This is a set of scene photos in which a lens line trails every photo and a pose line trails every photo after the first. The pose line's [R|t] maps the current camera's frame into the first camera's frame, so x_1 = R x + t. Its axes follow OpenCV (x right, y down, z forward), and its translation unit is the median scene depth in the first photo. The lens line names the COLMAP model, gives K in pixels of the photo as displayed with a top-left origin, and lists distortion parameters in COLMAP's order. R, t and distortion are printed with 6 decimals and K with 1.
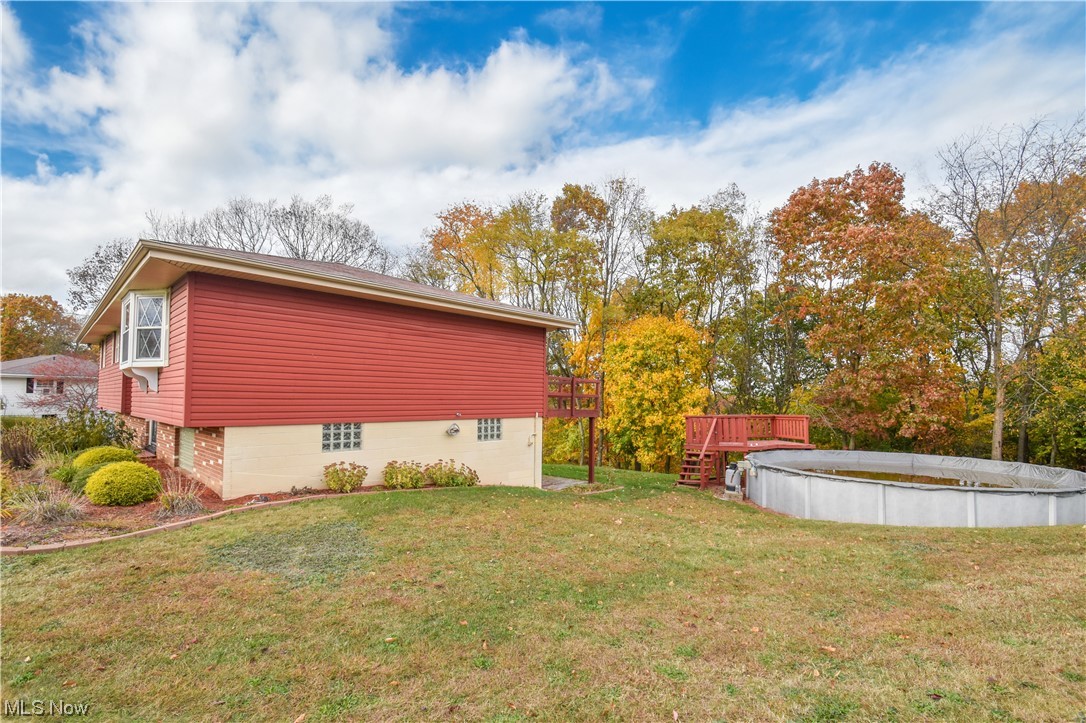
lens RADIAL K [[488.9, 0, 540.7], [0, 488.9, 374.6], [0, 0, 1]] dist [0.022336, -0.023229]
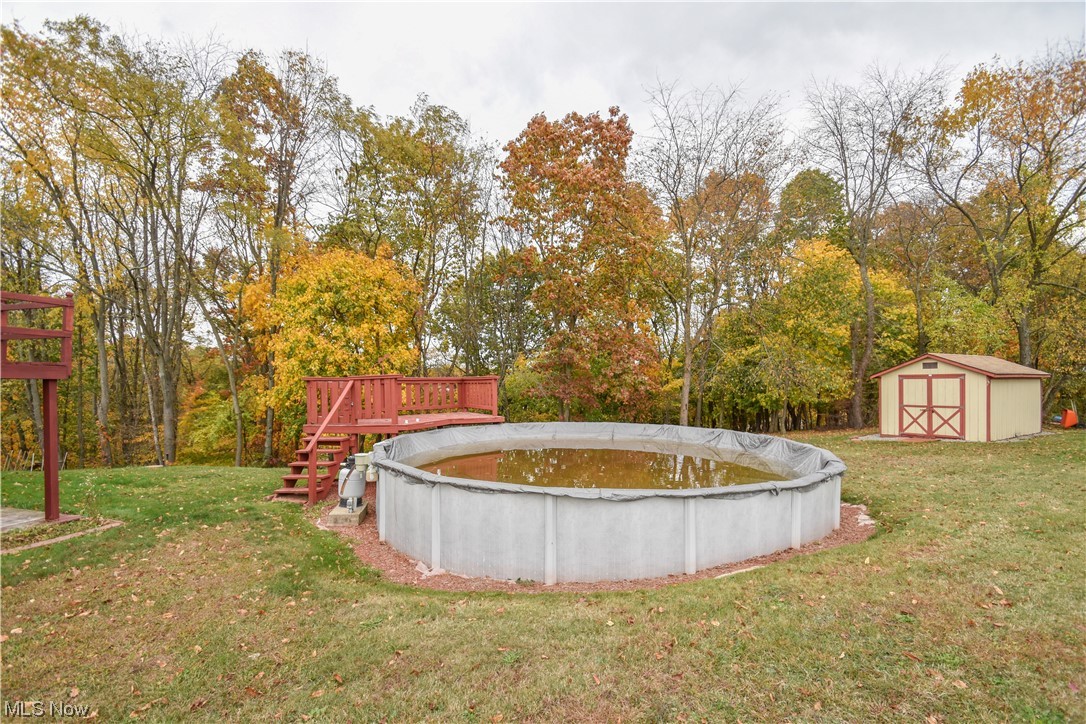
lens RADIAL K [[500.6, 0, 546.9], [0, 500.6, 388.1], [0, 0, 1]] dist [0.020833, -0.022059]
pose [[0.878361, -0.014879, 0.477766, 0.278842], [-0.024428, 0.996812, 0.075954, 0.046708], [-0.477373, -0.078386, 0.875197, 0.351567]]
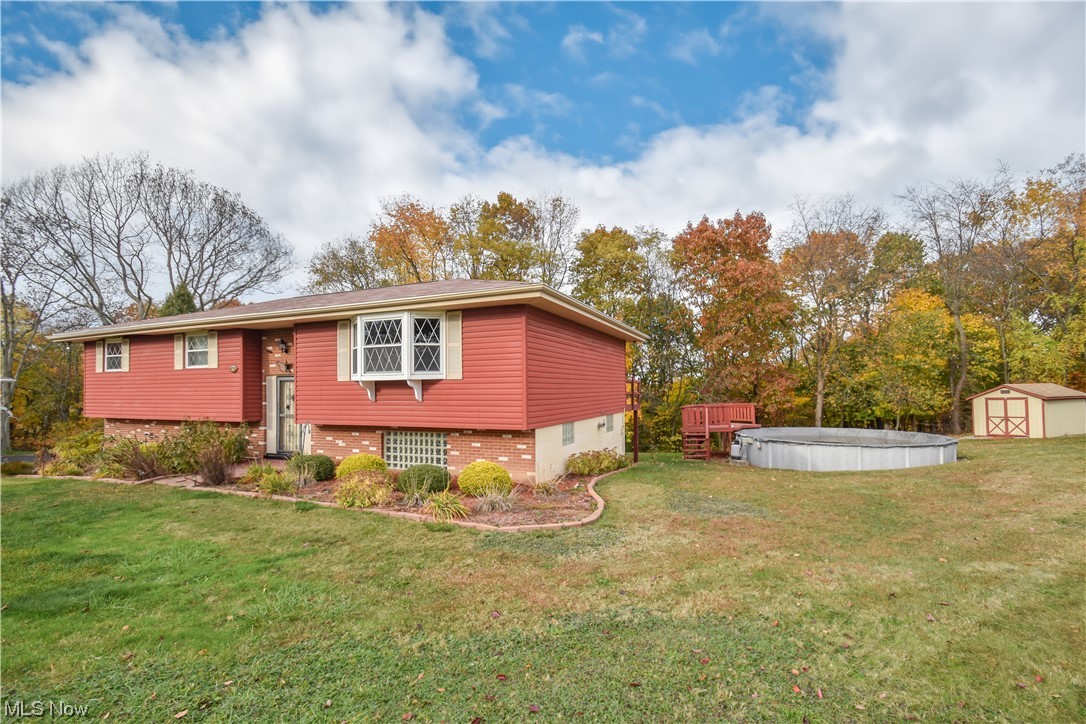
lens RADIAL K [[479.6, 0, 544.4], [0, 479.6, 382.8], [0, 0, 1]] dist [0.017611, -0.020741]
pose [[0.938218, -0.012854, 0.345807, -0.527163], [-0.000150, 0.999295, 0.037553, -0.030205], [-0.346046, -0.035285, 0.937554, -0.079714]]
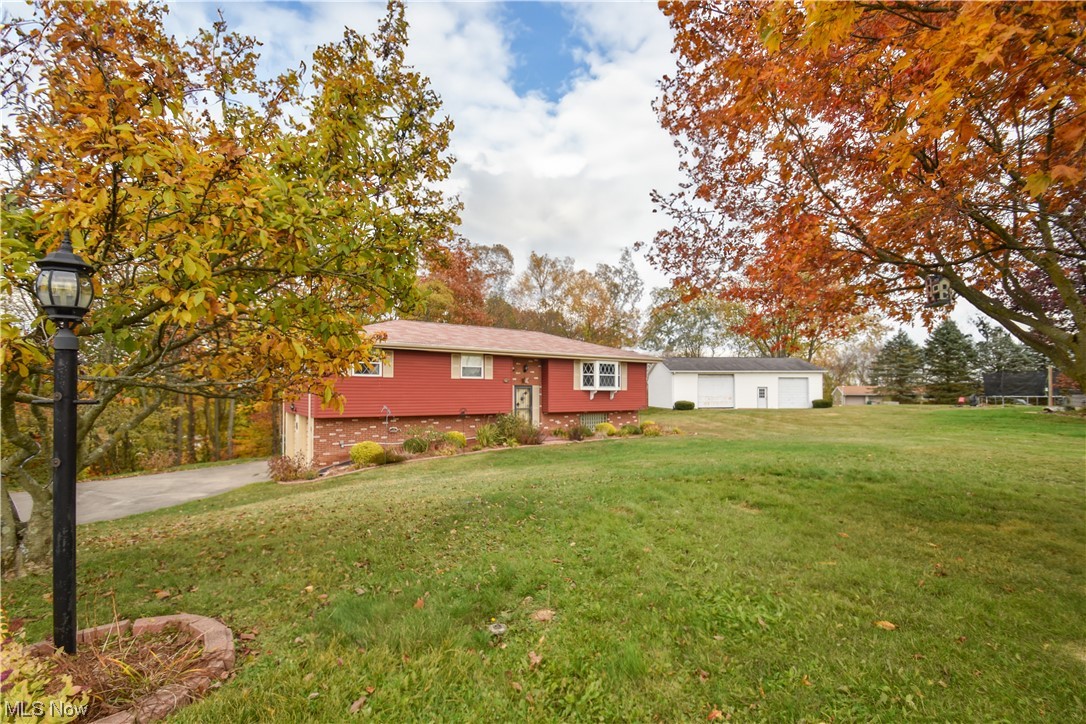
lens RADIAL K [[479.6, 0, 544.4], [0, 479.6, 382.8], [0, 0, 1]] dist [0.017611, -0.020741]
pose [[0.207307, 0.009709, 0.978228, -1.937190], [-0.050326, 0.998733, 0.000753, -0.023478], [-0.976981, -0.049387, 0.207533, 0.471226]]
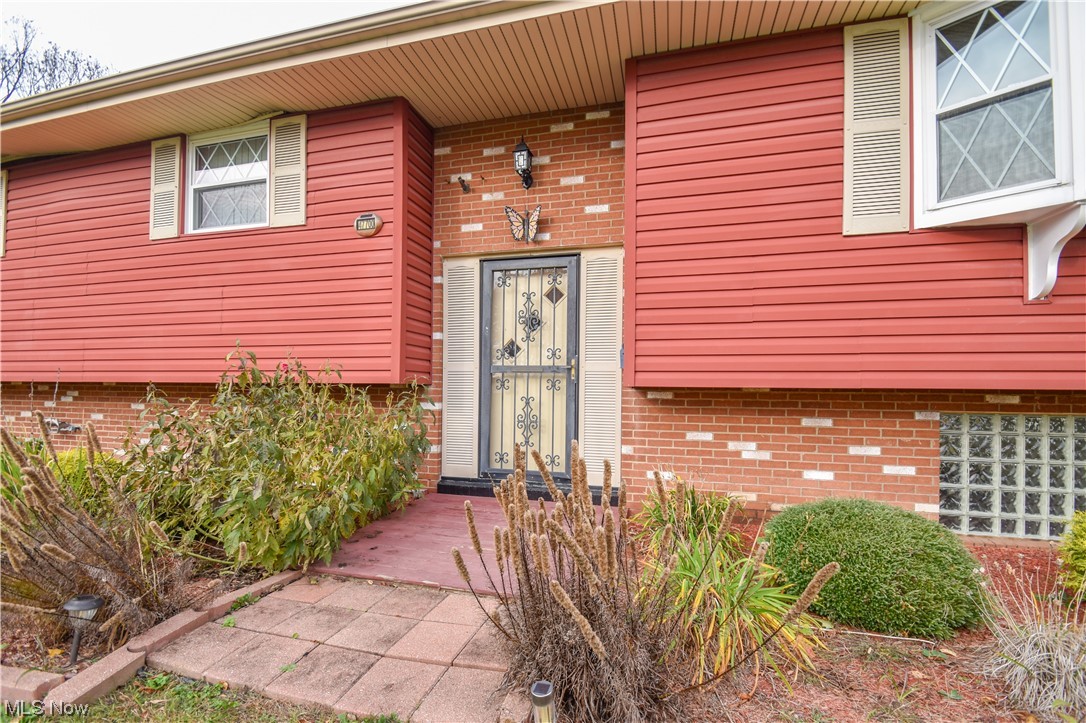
lens RADIAL K [[488.9, 0, 540.7], [0, 488.9, 374.6], [0, 0, 1]] dist [0.022336, -0.023229]
pose [[0.884543, 0.001274, 0.466457, -0.770726], [-0.020574, 0.999130, 0.036286, 0.045476], [-0.466005, -0.041693, 0.883799, 0.551008]]
